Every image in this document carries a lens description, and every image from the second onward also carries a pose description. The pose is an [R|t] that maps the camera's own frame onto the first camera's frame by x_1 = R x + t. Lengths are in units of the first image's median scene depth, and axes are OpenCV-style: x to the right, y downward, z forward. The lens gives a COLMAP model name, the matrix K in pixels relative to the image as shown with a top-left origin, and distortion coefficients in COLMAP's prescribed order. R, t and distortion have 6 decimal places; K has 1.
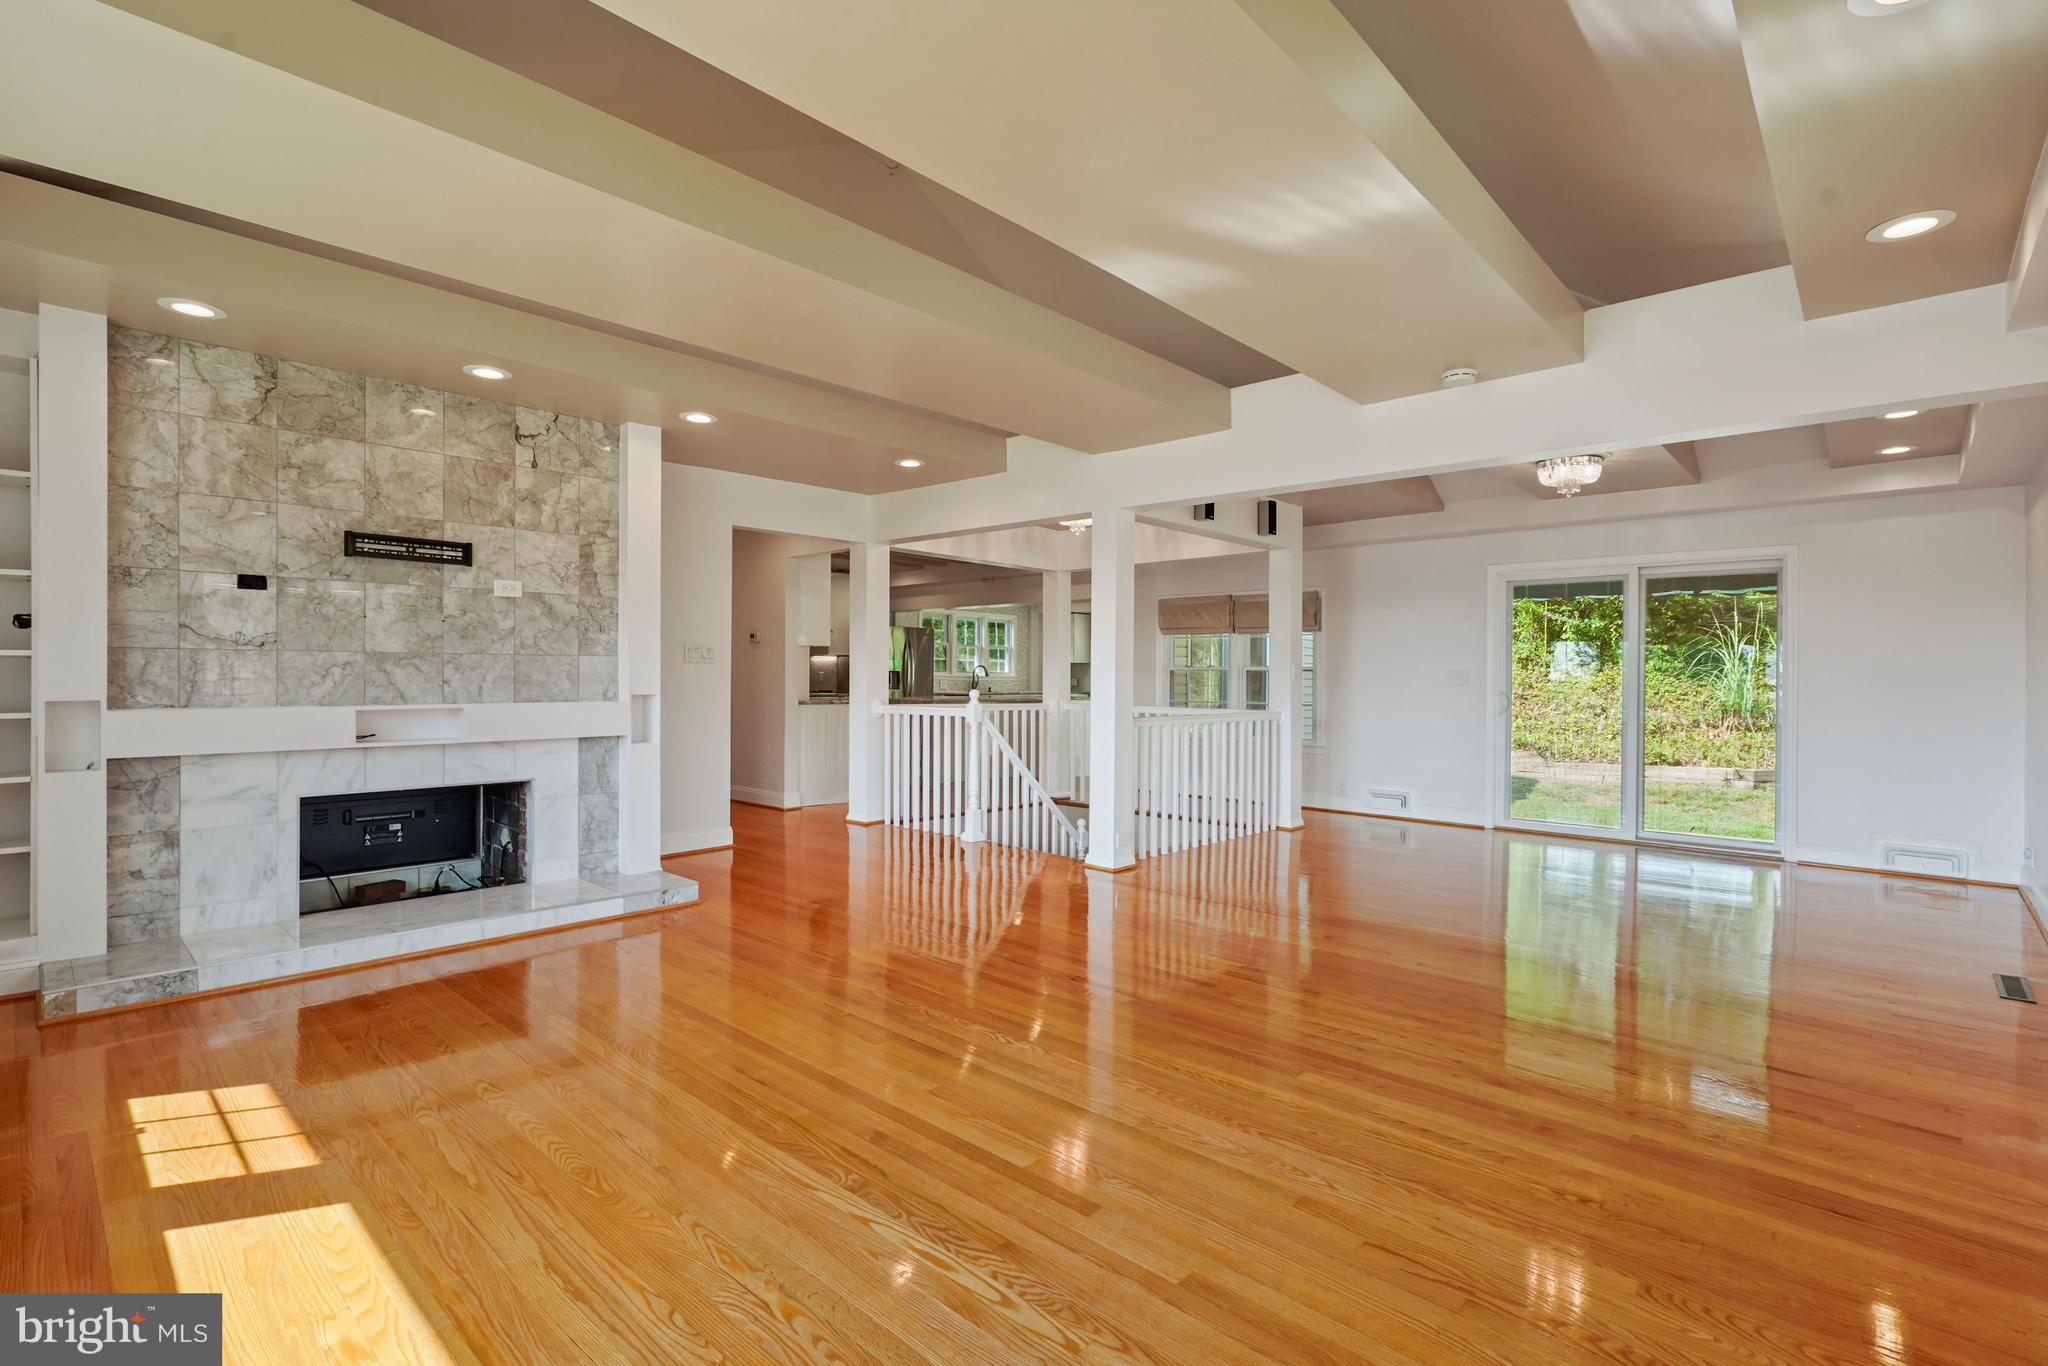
lens RADIAL K [[948.4, 0, 1024.0], [0, 948.4, 683.0], [0, 0, 1]] dist [0.002213, 0.000232]
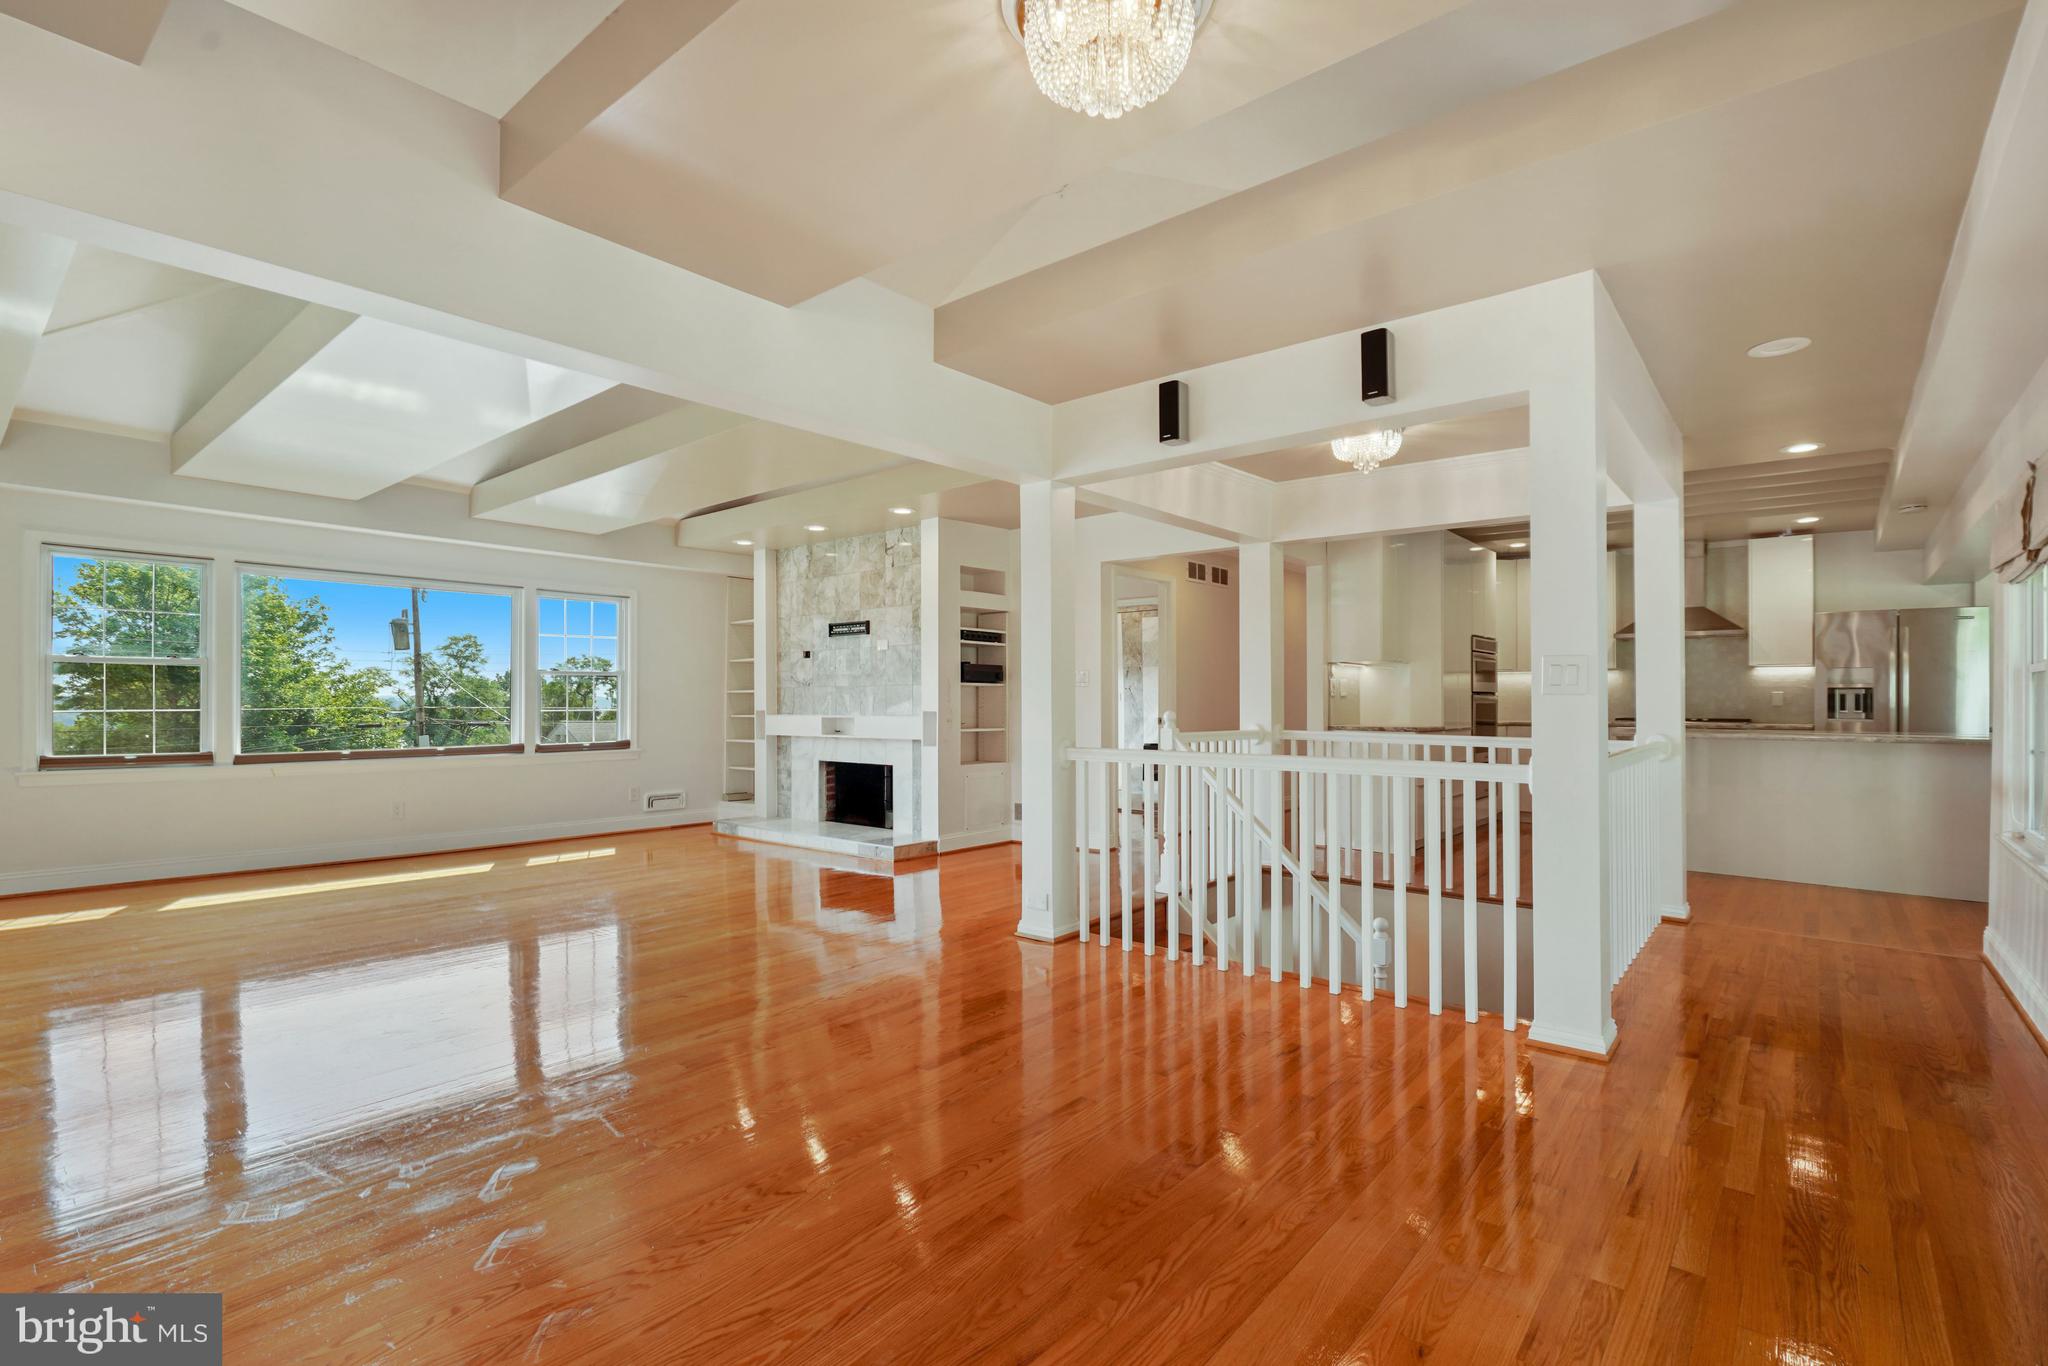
lens RADIAL K [[948.4, 0, 1024.0], [0, 948.4, 683.0], [0, 0, 1]] dist [0.002213, 0.000232]
pose [[0.050028, -0.018545, -0.998576, 1.147745], [0.003582, 0.999825, -0.018388, -0.003576], [0.998741, -0.002657, 0.050086, 1.220681]]
